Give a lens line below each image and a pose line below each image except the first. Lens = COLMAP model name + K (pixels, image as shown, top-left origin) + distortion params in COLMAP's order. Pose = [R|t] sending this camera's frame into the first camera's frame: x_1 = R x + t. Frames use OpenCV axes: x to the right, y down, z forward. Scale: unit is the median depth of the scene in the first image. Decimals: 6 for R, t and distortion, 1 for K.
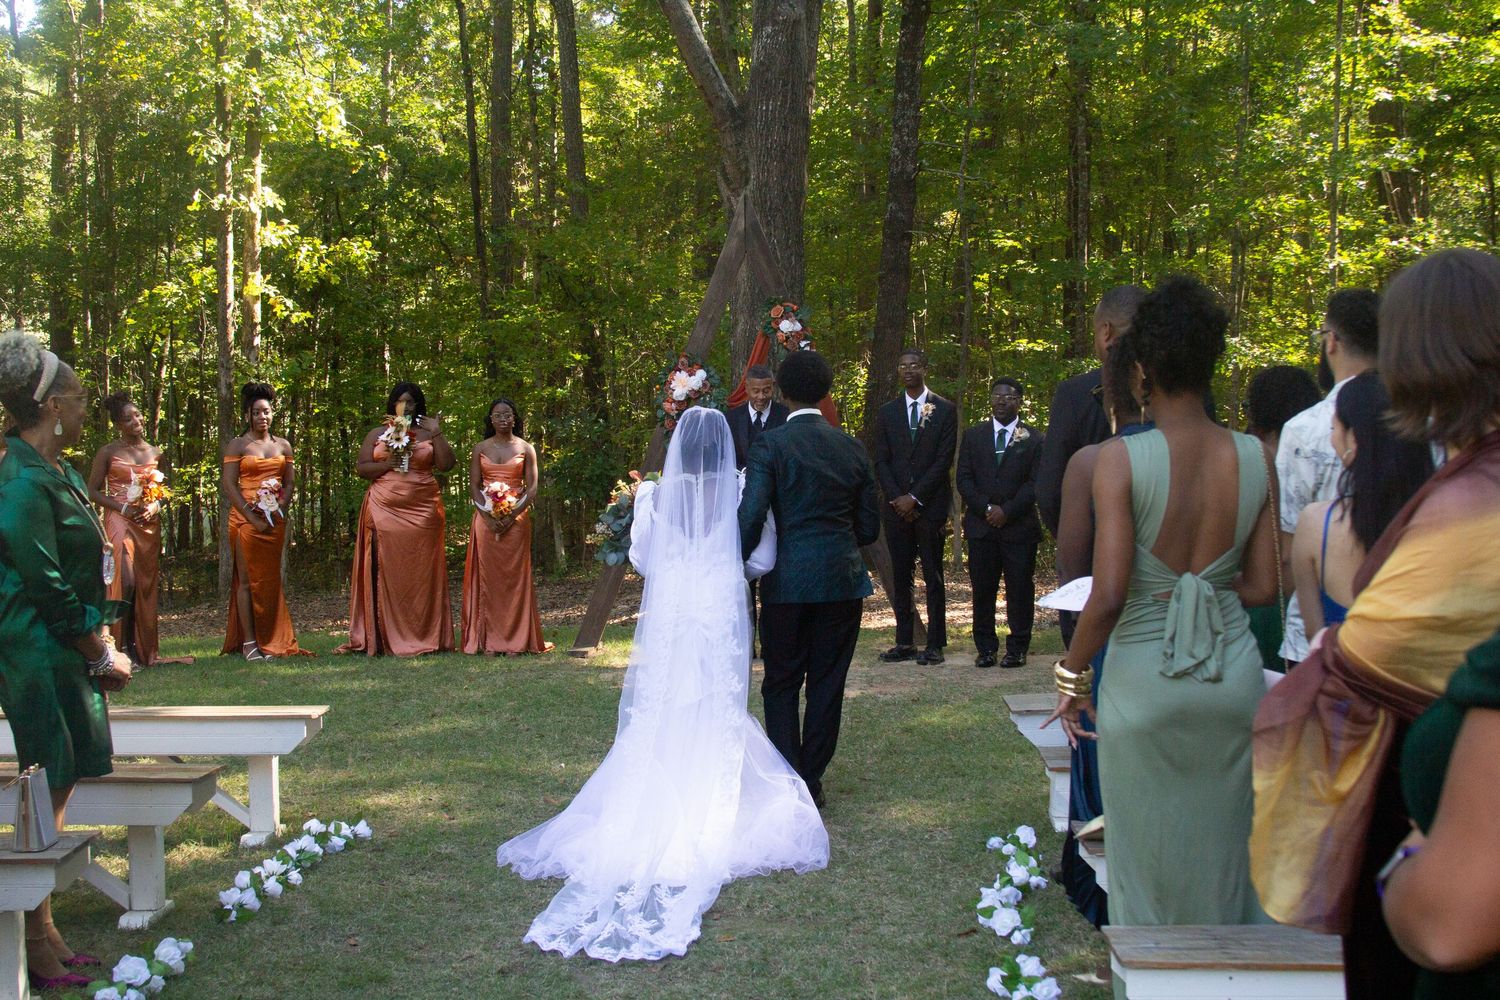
lens RADIAL K [[2341.7, 0, 750.0], [0, 2341.7, 499.5], [0, 0, 1]] dist [0.003246, 0.000000]
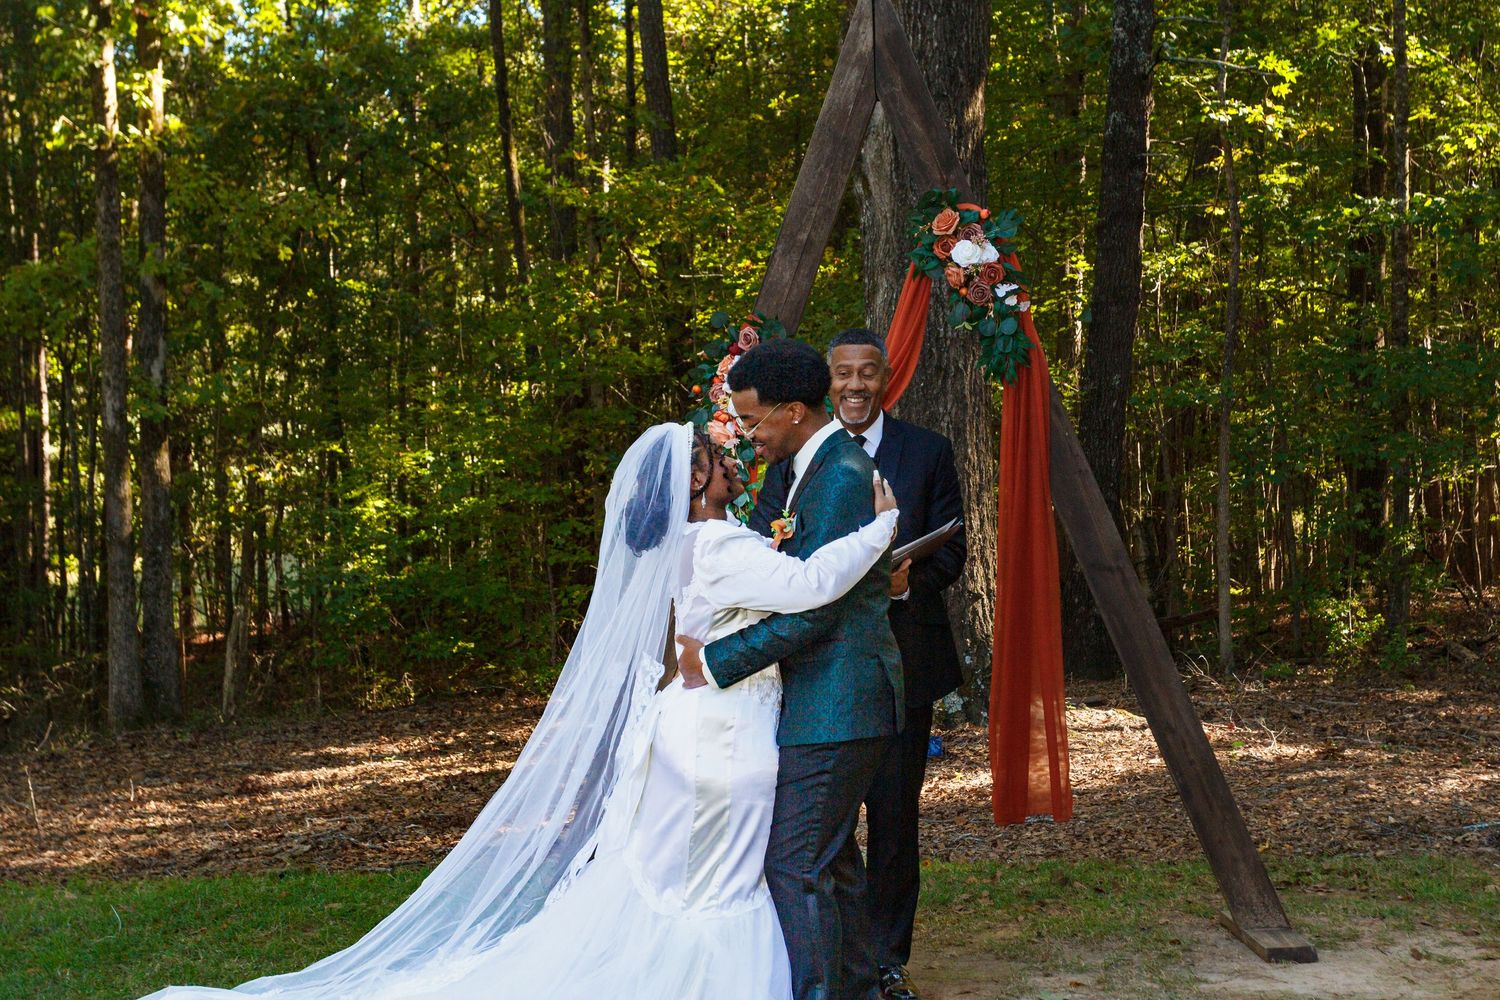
lens RADIAL K [[2659.7, 0, 750.7], [0, 2659.7, 498.6], [0, 0, 1]] dist [0.067665, 0.000000]
pose [[0.998005, -0.018311, -0.060423, 0.002126], [0.017436, 0.999736, -0.014982, -0.009899], [0.060681, 0.013899, 0.998060, 0.255615]]
